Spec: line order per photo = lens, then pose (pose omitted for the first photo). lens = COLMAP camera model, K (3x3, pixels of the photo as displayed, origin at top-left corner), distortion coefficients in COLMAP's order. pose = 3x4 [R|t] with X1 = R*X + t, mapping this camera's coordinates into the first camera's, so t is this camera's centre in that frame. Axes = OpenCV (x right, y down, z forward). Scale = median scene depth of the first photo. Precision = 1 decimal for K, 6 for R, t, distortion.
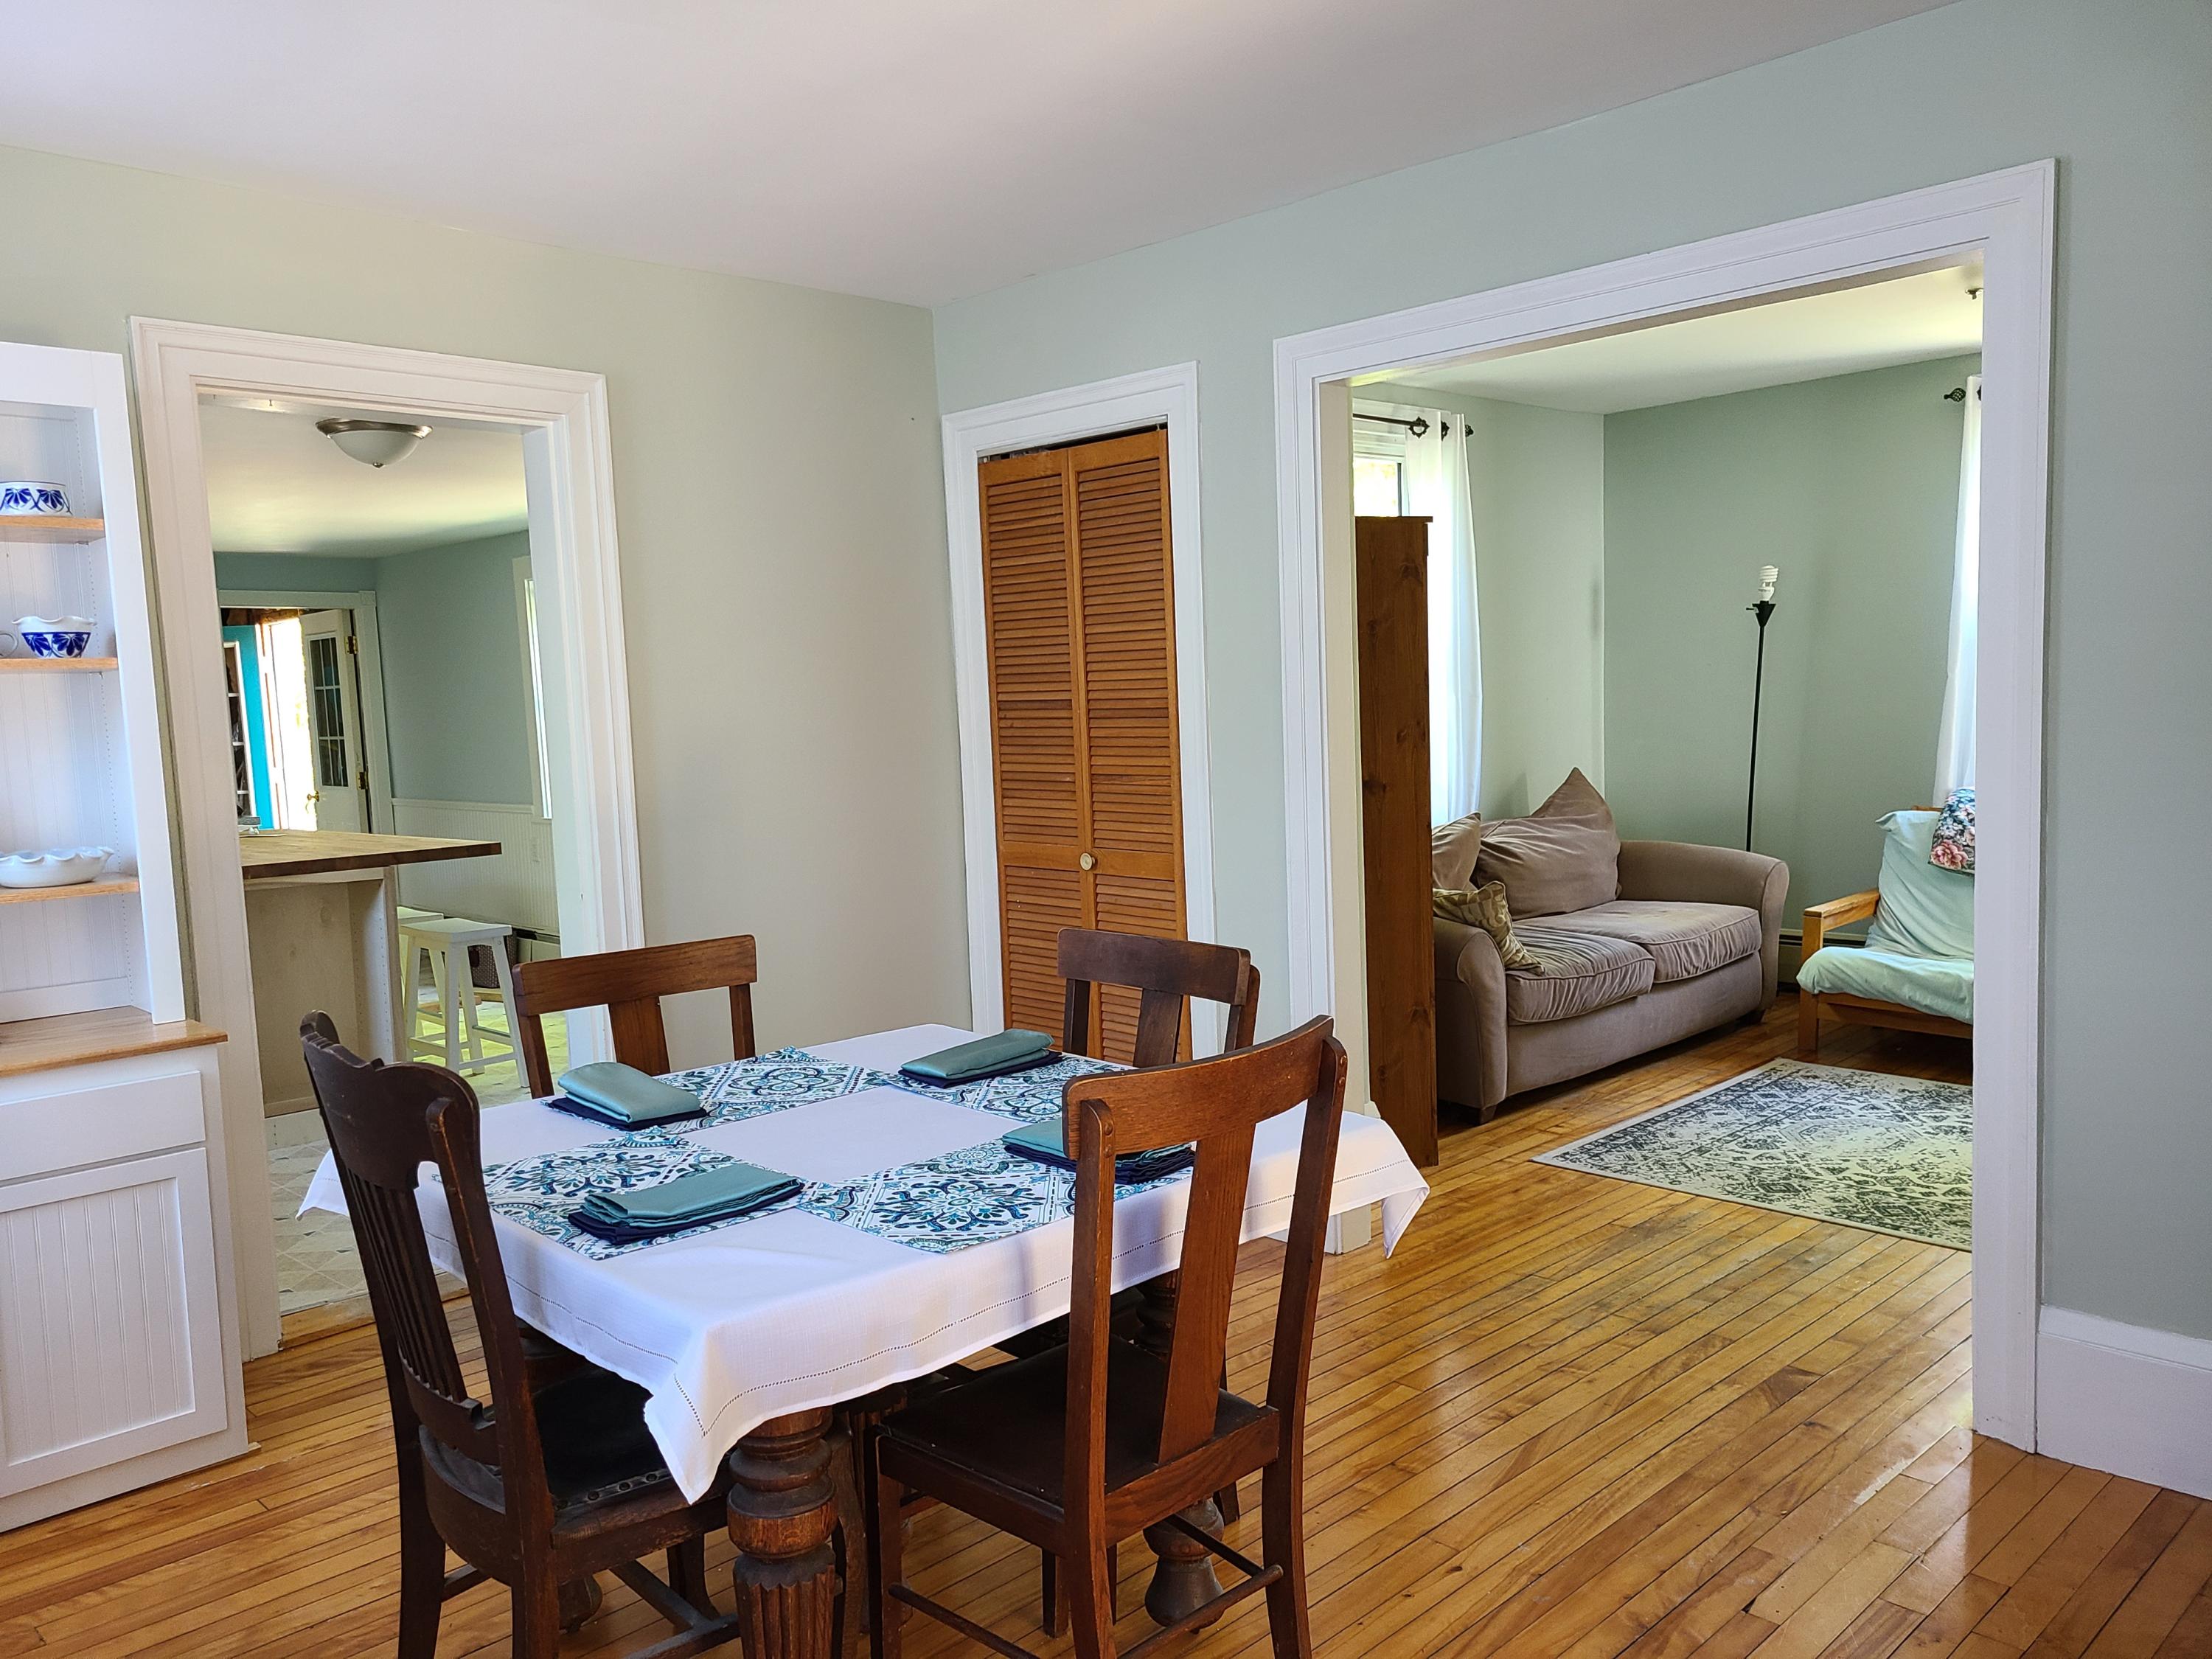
lens RADIAL K [[1675.7, 0, 1087.7], [0, 1675.7, 834.9], [0, 0, 1]] dist [0.049495, -0.002464]
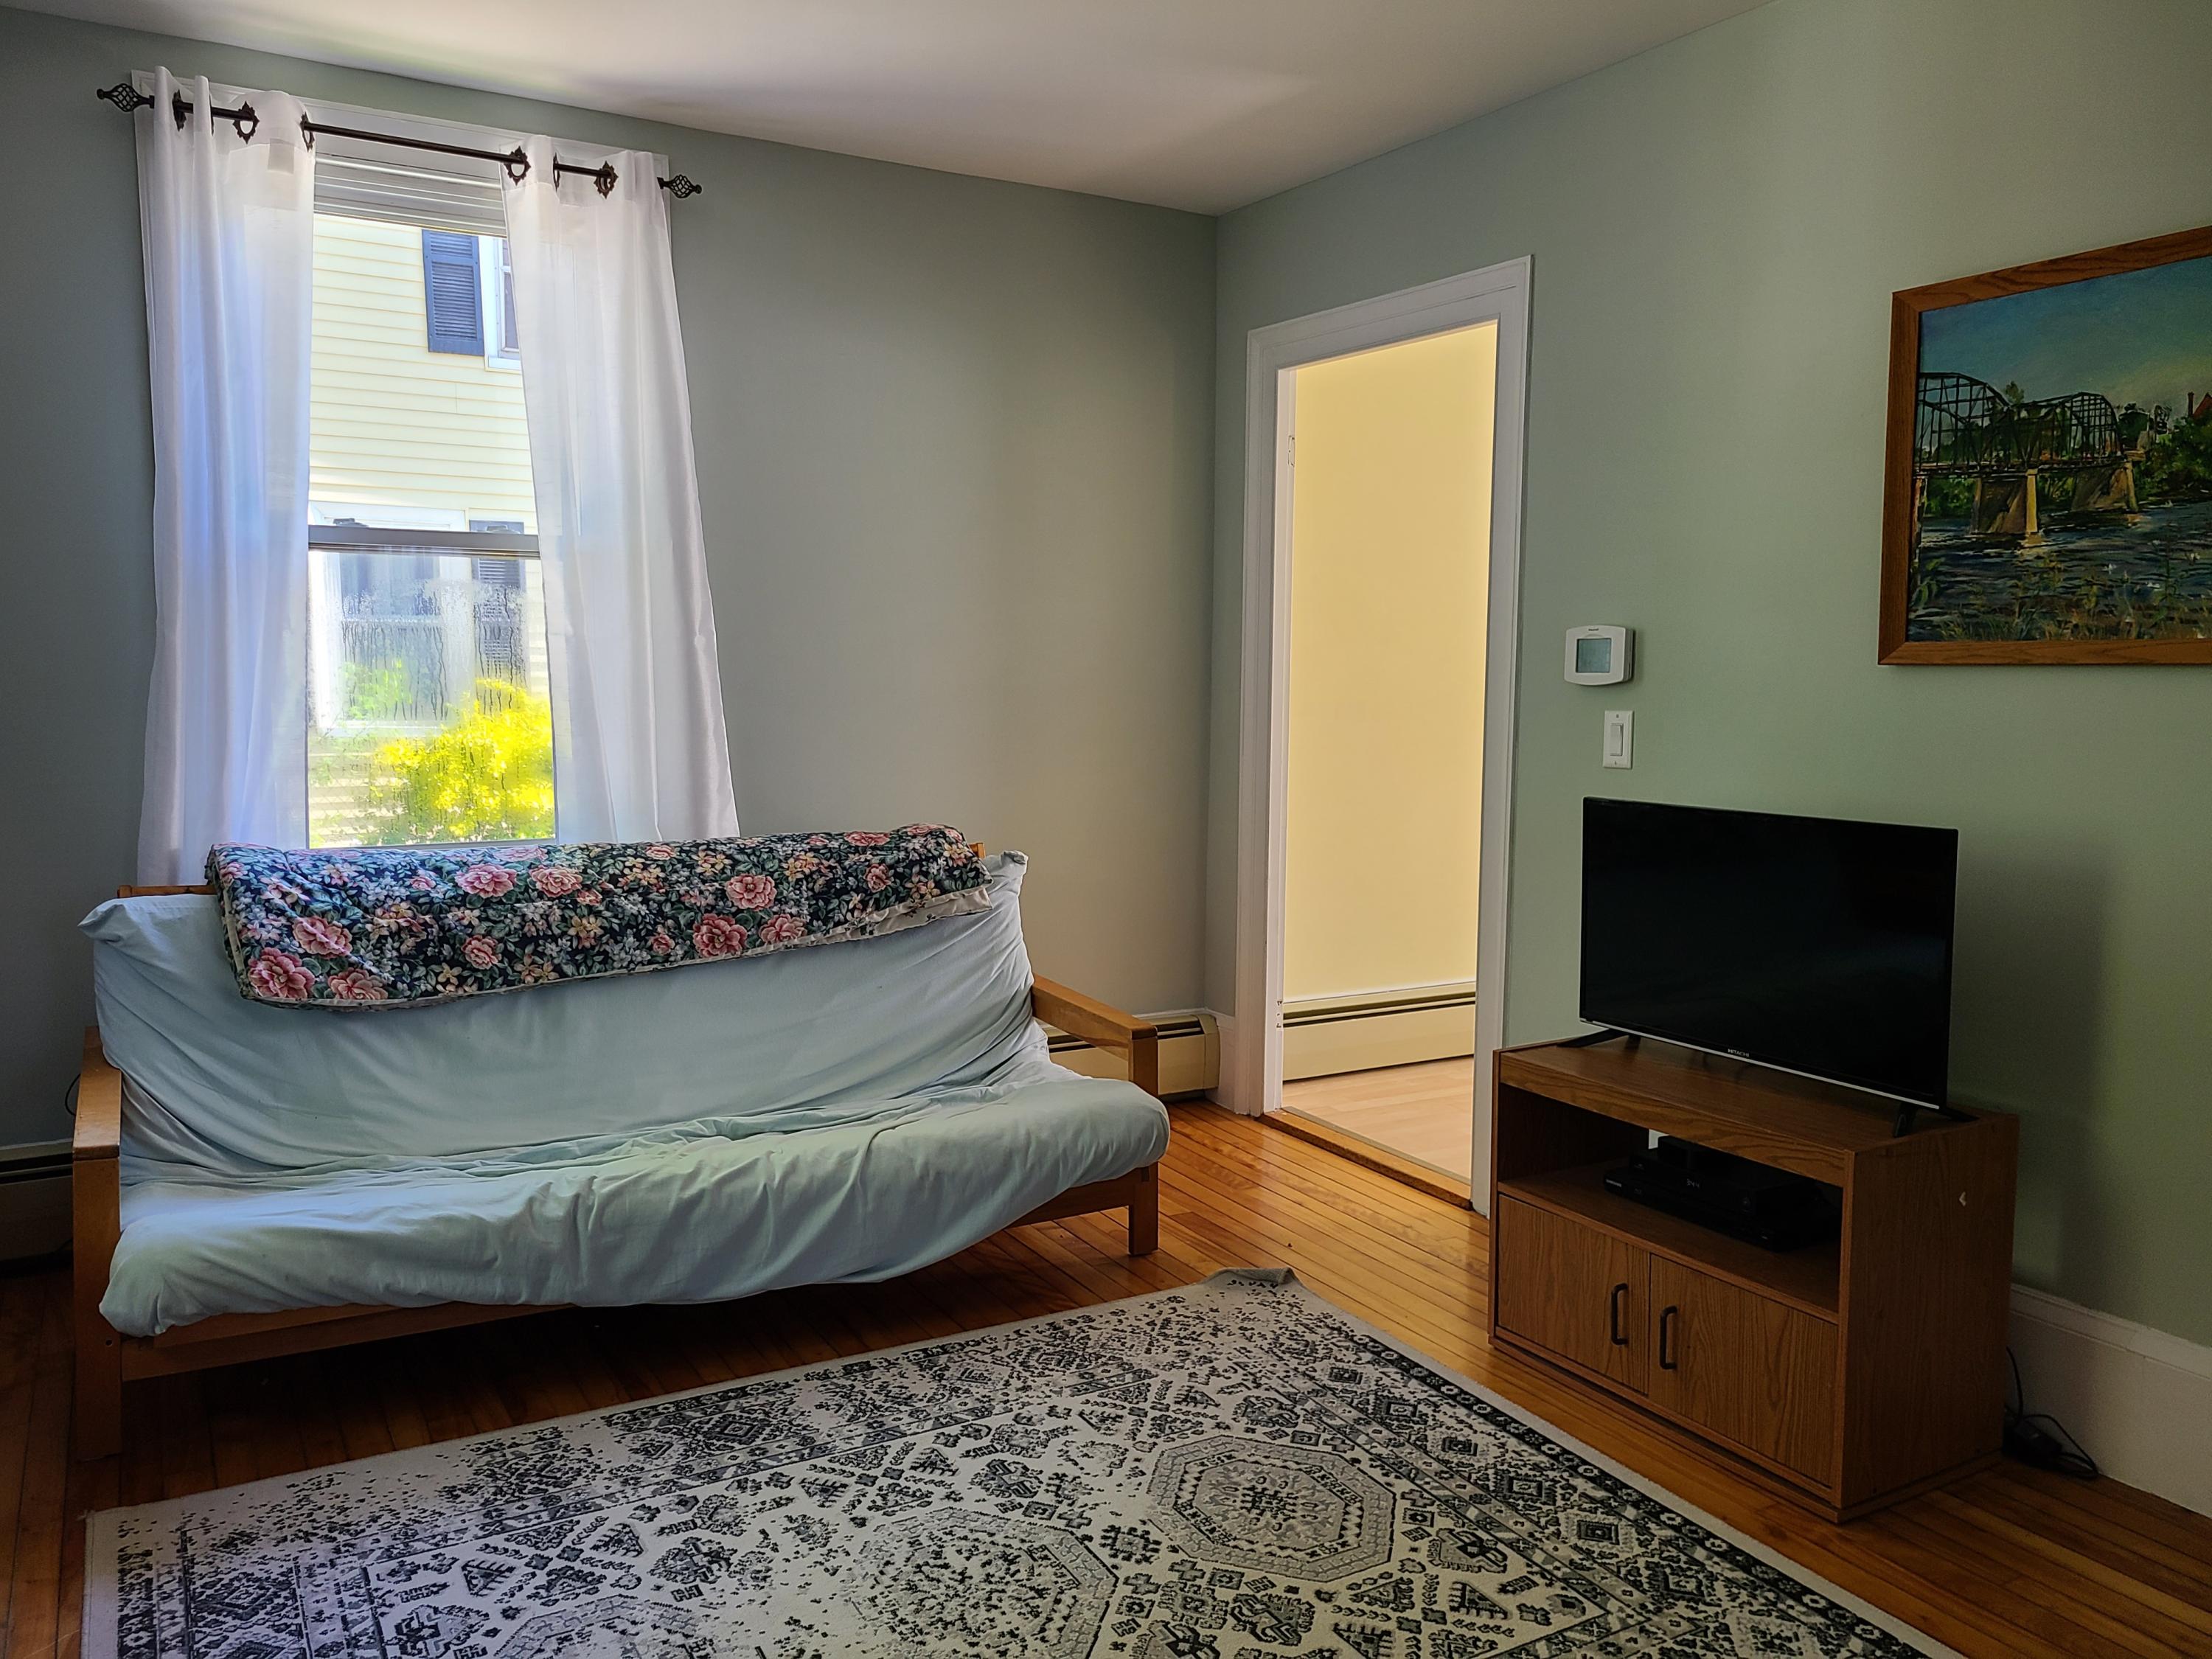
lens RADIAL K [[1675.7, 0, 1095.2], [0, 1675.7, 834.4], [0, 0, 1]] dist [0.049495, -0.002464]
pose [[0.247331, -0.052075, 0.967531, 0.078969], [0.058998, 0.997511, 0.038607, -0.044828], [-0.967133, 0.047534, 0.249788, 0.749365]]
